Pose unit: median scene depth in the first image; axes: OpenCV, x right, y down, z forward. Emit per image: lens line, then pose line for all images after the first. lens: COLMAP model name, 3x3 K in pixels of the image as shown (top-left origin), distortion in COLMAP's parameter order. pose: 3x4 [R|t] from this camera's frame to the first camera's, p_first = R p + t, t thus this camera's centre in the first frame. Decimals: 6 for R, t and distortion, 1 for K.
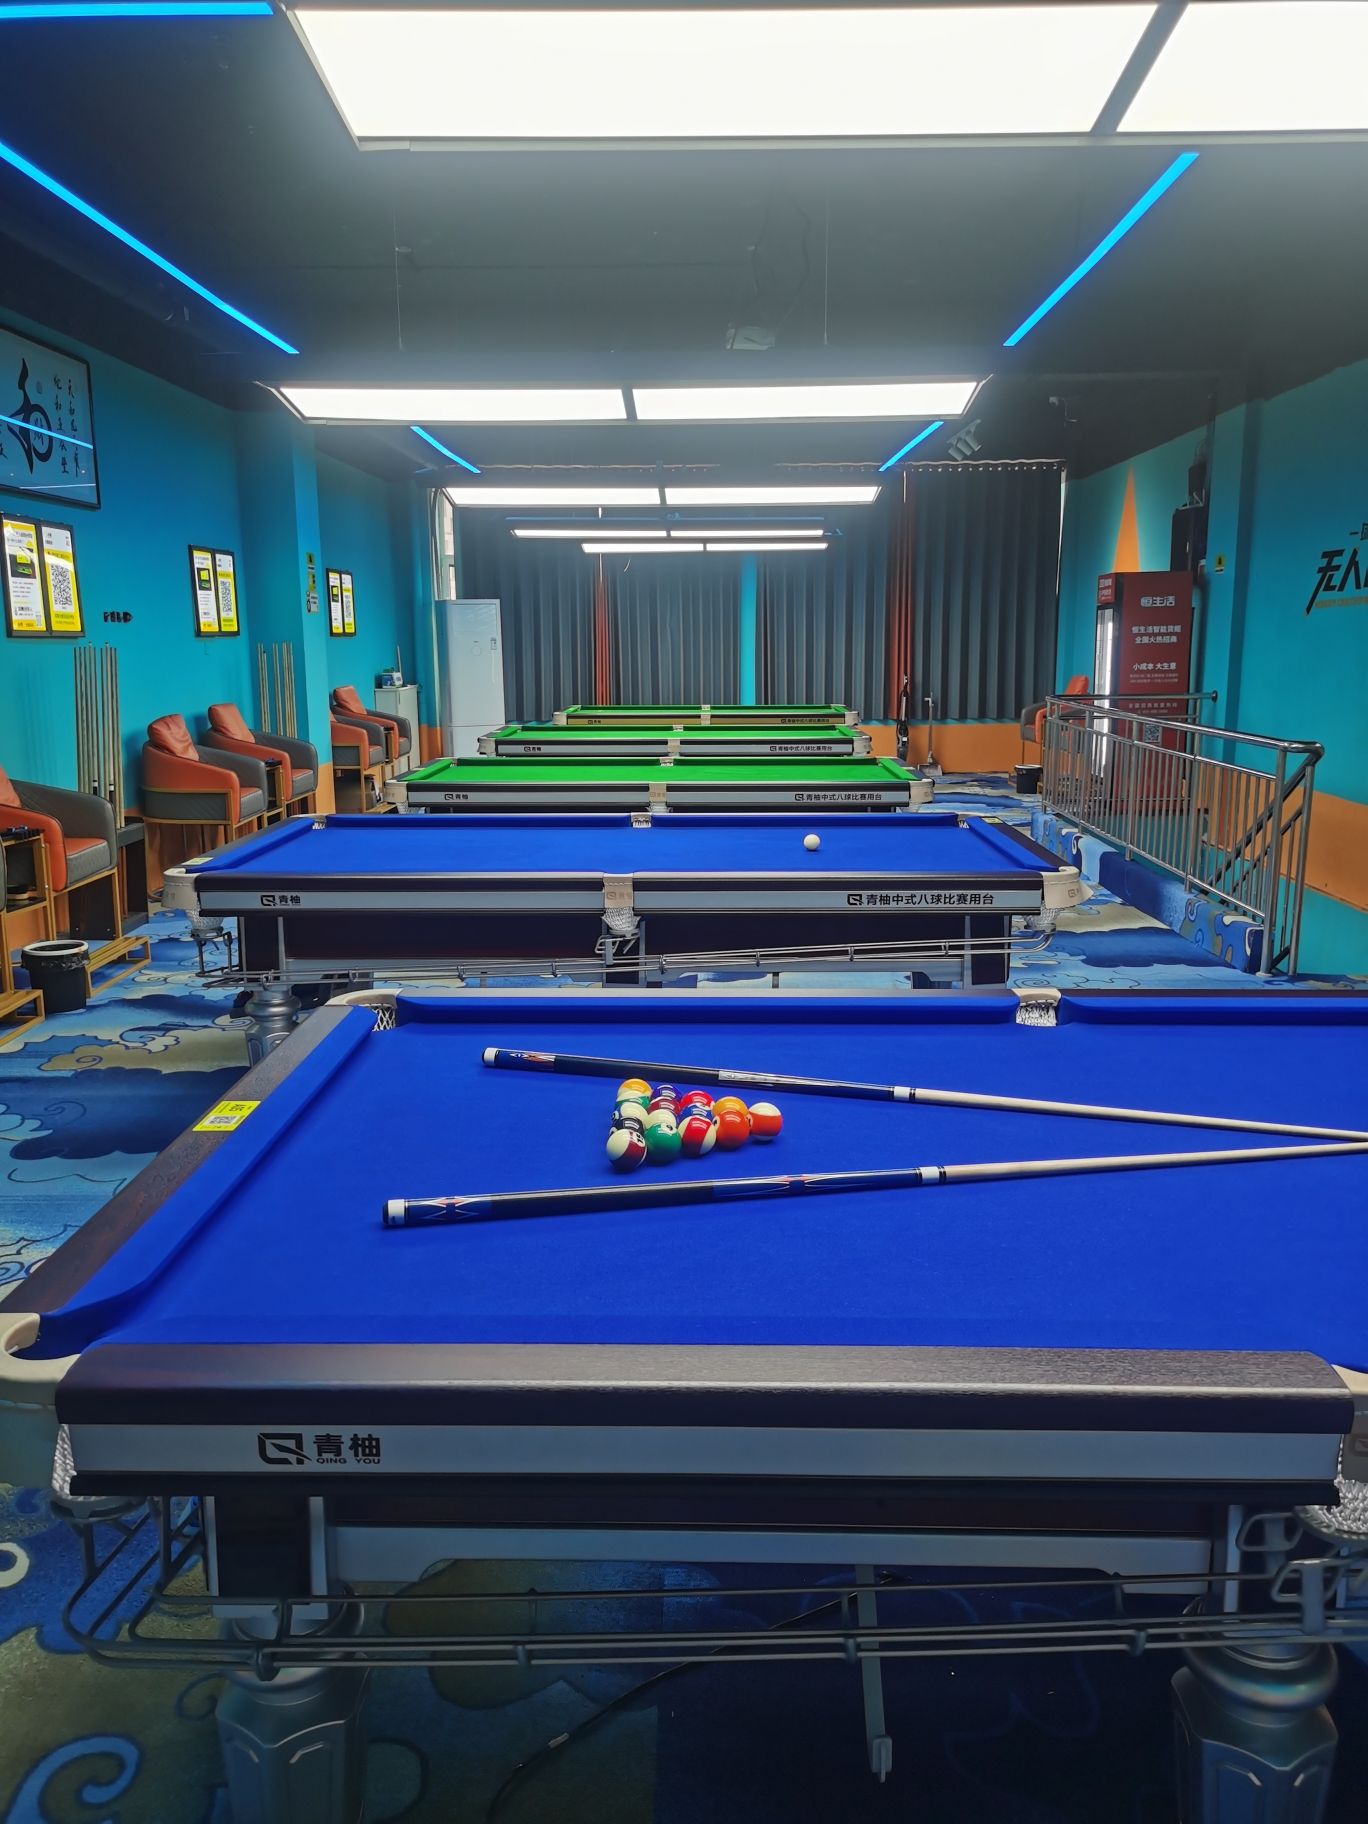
lens RADIAL K [[1391.7, 0, 693.3], [0, 1391.7, 905.5], [0, 0, 1]] dist [0.050792, -0.001760]
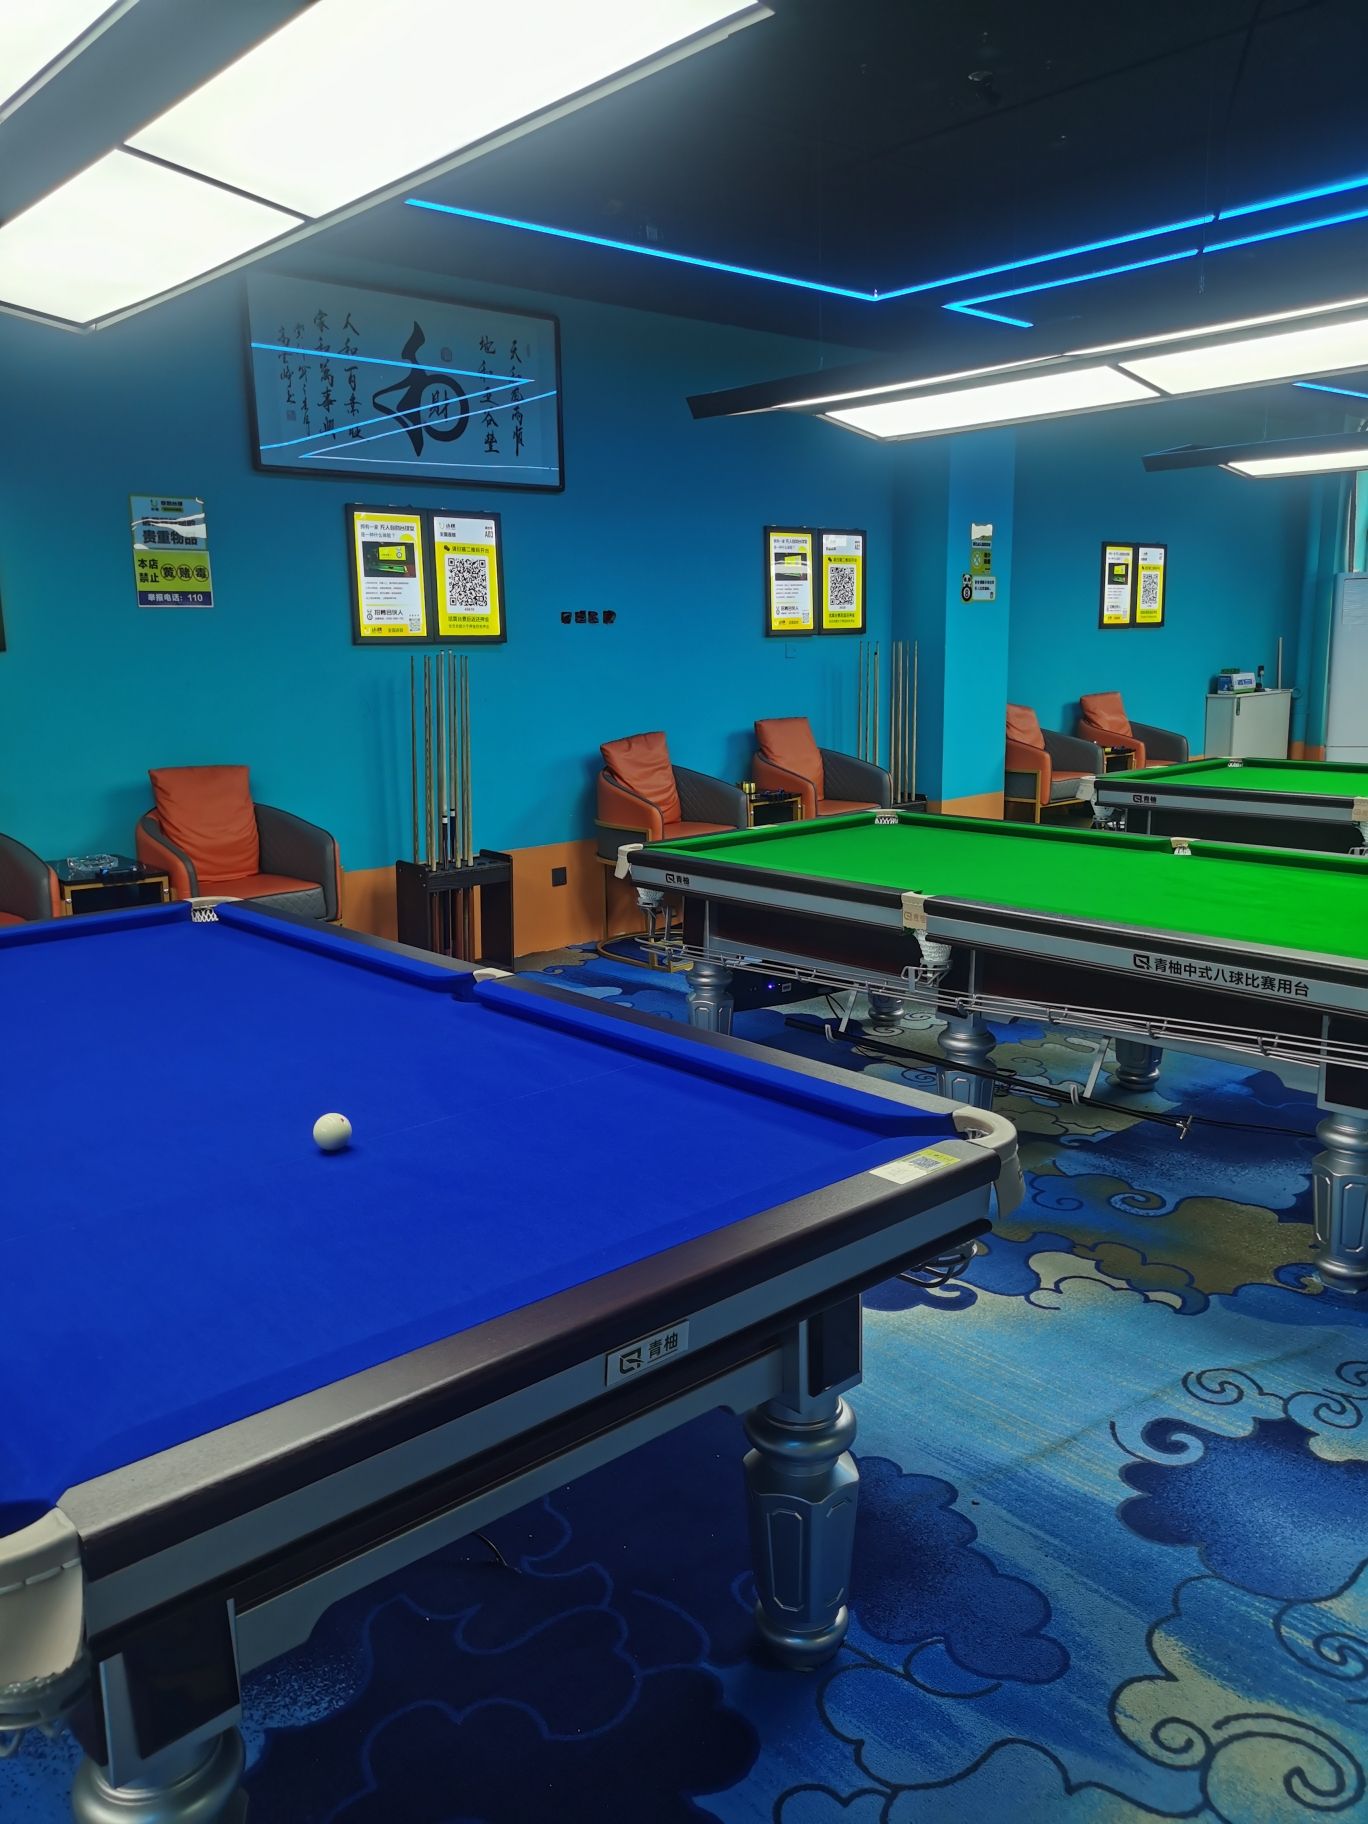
lens RADIAL K [[1391.7, 0, 680.0], [0, 1391.7, 913.5], [0, 0, 1]] dist [0.050792, -0.001760]
pose [[0.679943, 0.133274, -0.721051, 0.231444], [-0.123966, 0.990082, 0.066101, -0.078043], [0.722710, 0.044440, 0.689721, 0.402758]]
